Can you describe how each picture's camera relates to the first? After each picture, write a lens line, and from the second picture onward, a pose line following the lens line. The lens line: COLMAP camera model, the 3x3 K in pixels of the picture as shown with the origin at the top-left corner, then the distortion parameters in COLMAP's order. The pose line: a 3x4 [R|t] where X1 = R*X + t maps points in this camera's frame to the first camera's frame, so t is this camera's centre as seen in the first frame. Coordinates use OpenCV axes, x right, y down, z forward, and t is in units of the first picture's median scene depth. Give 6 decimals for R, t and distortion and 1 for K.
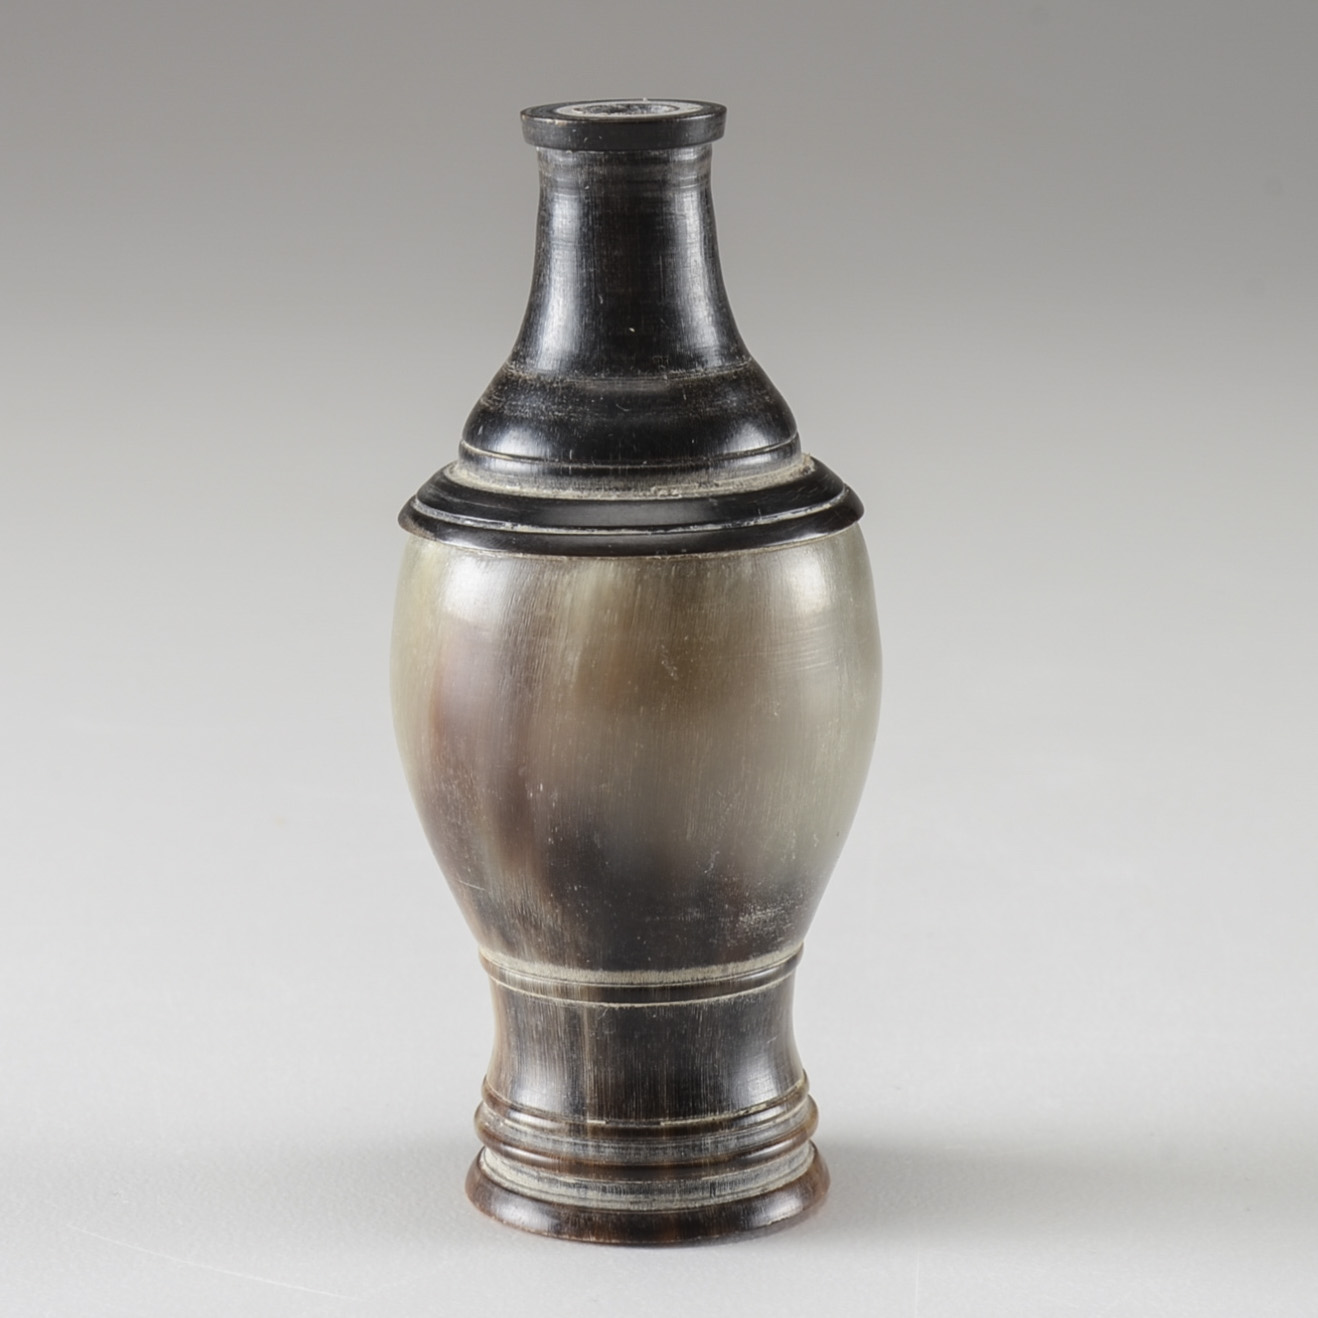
lens RADIAL K [[5206.7, 0, 603.5], [0, 5206.7, 586.5], [0, 0, 1]] dist [0.014310, 0.000000]
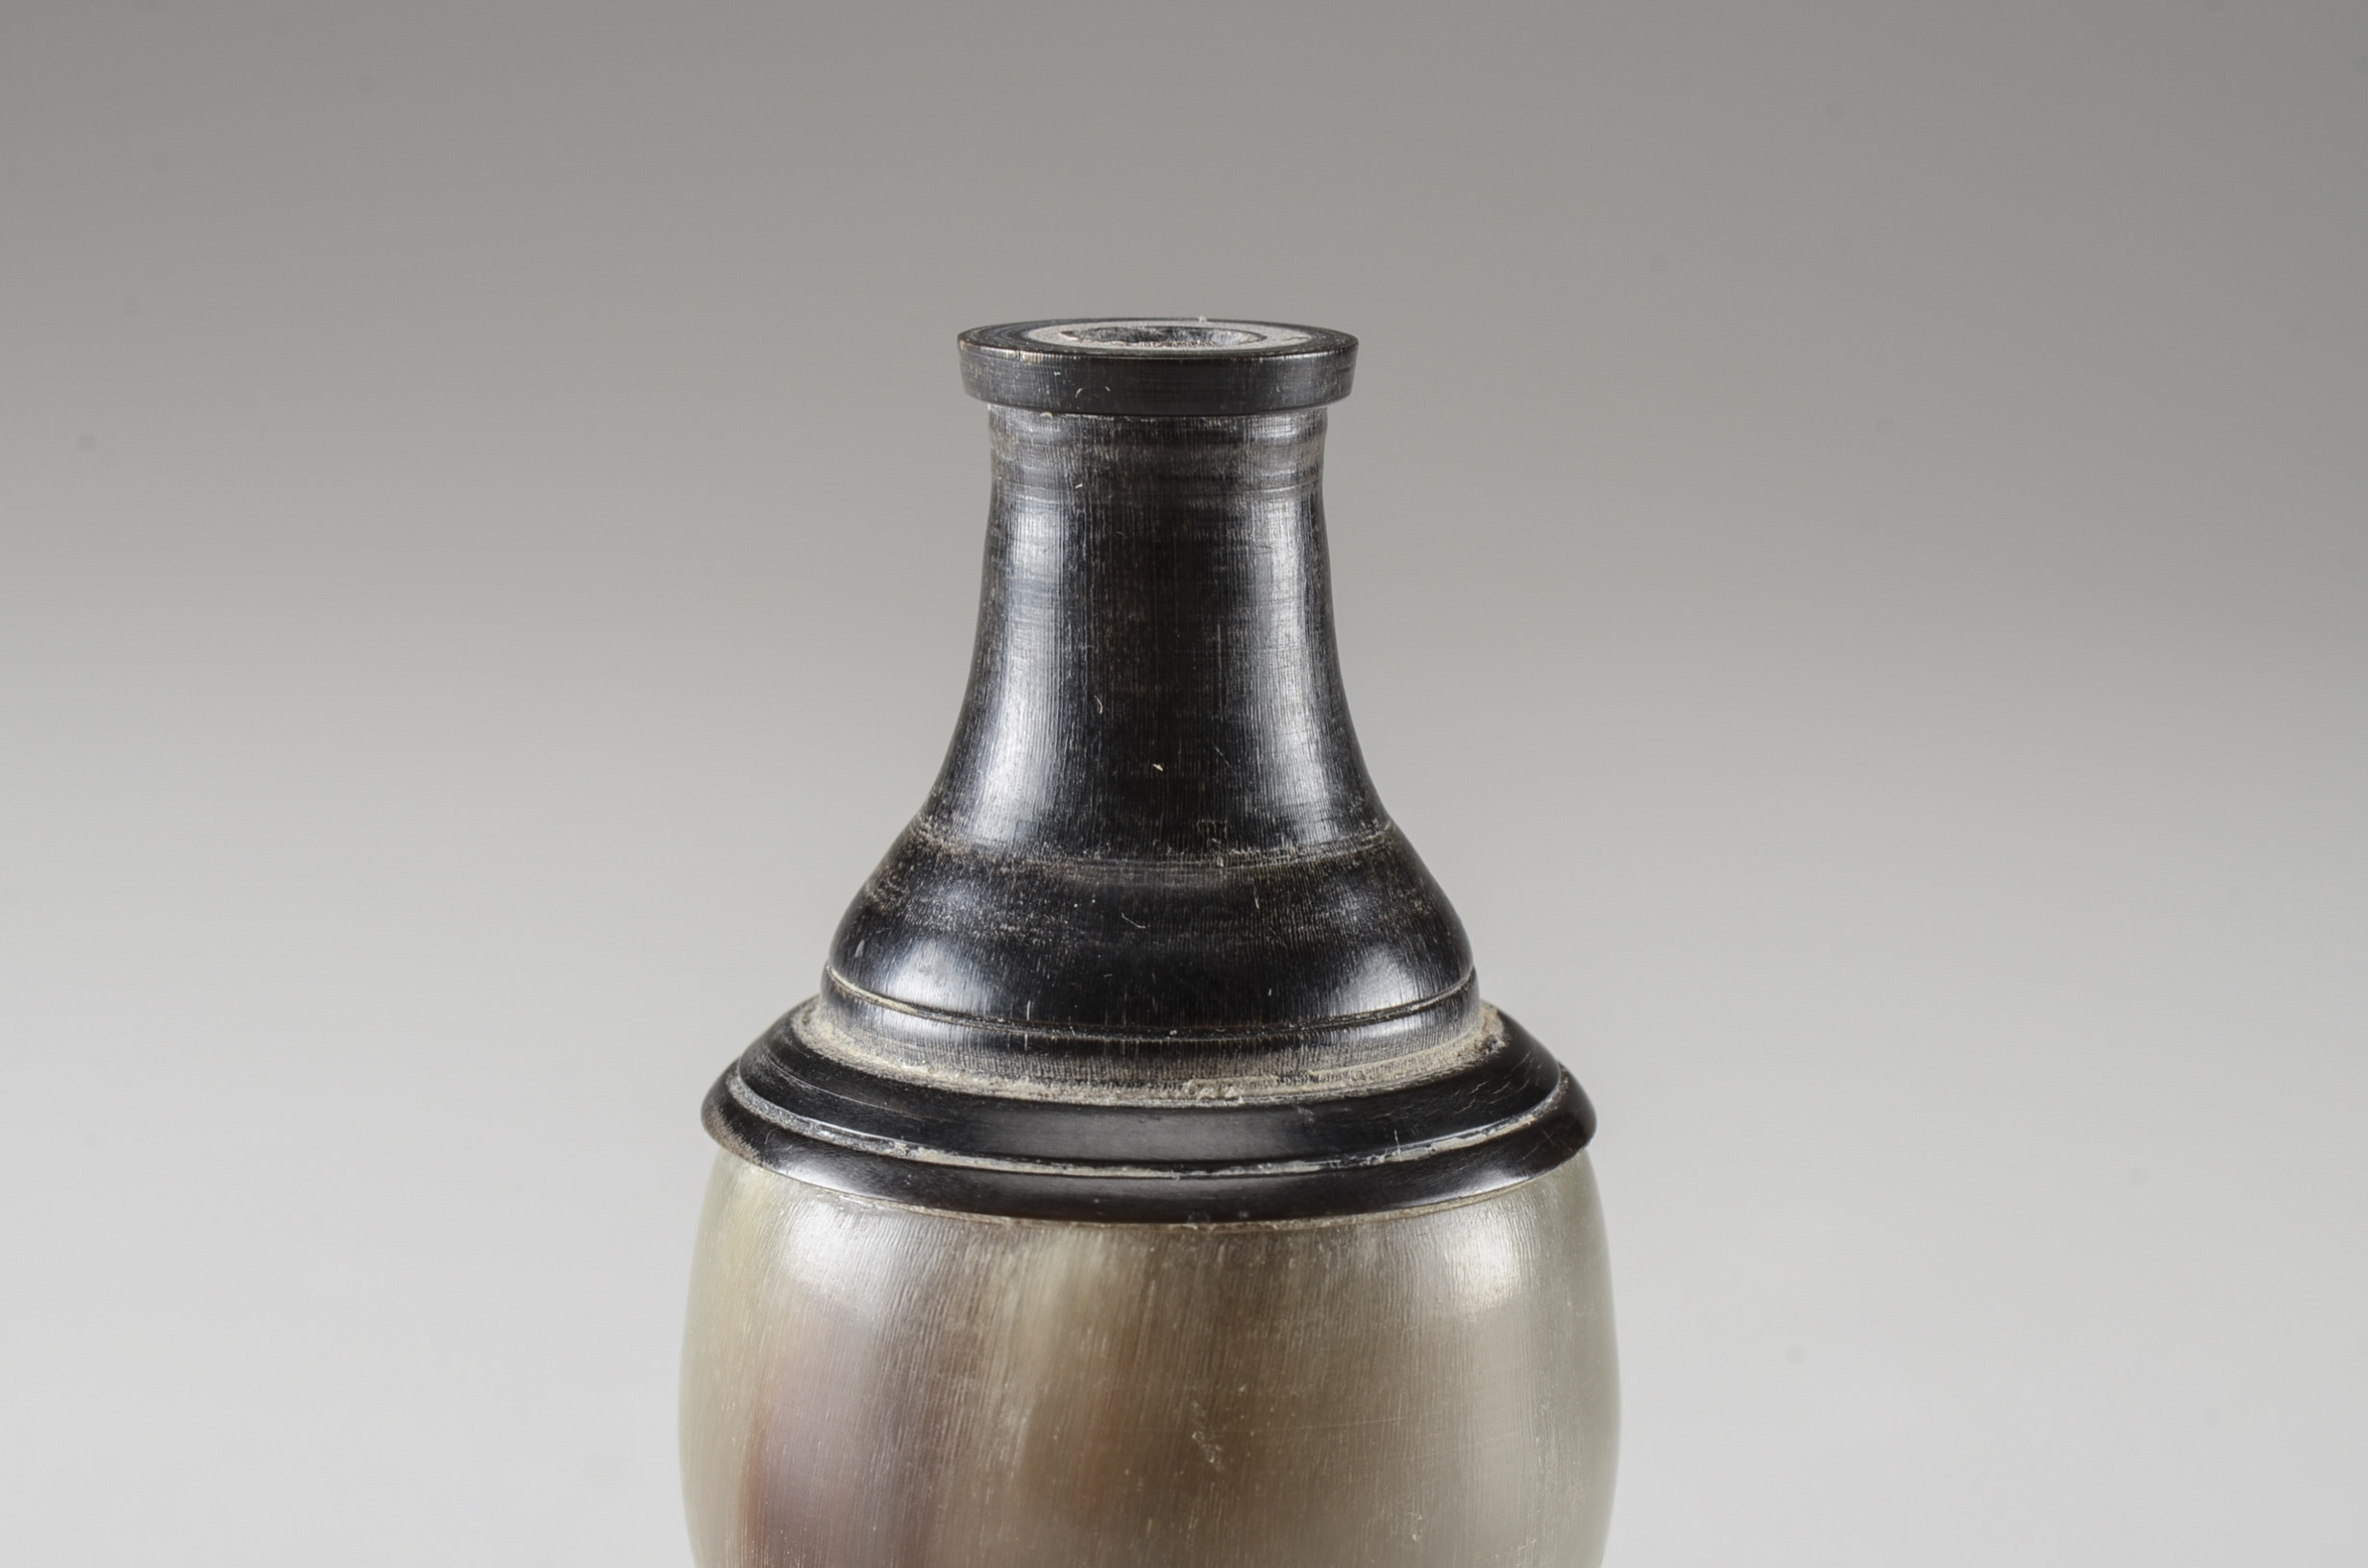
lens RADIAL K [[5338.7, 0, 1193.2], [0, 5338.7, 841.3], [0, 0, 1]] dist [0.001347, 0.000000]
pose [[0.999425, 0.033382, -0.005989, 0.012178], [-0.033393, 0.999441, -0.001780, -0.040912], [0.005927, 0.001979, 0.999980, 0.472874]]
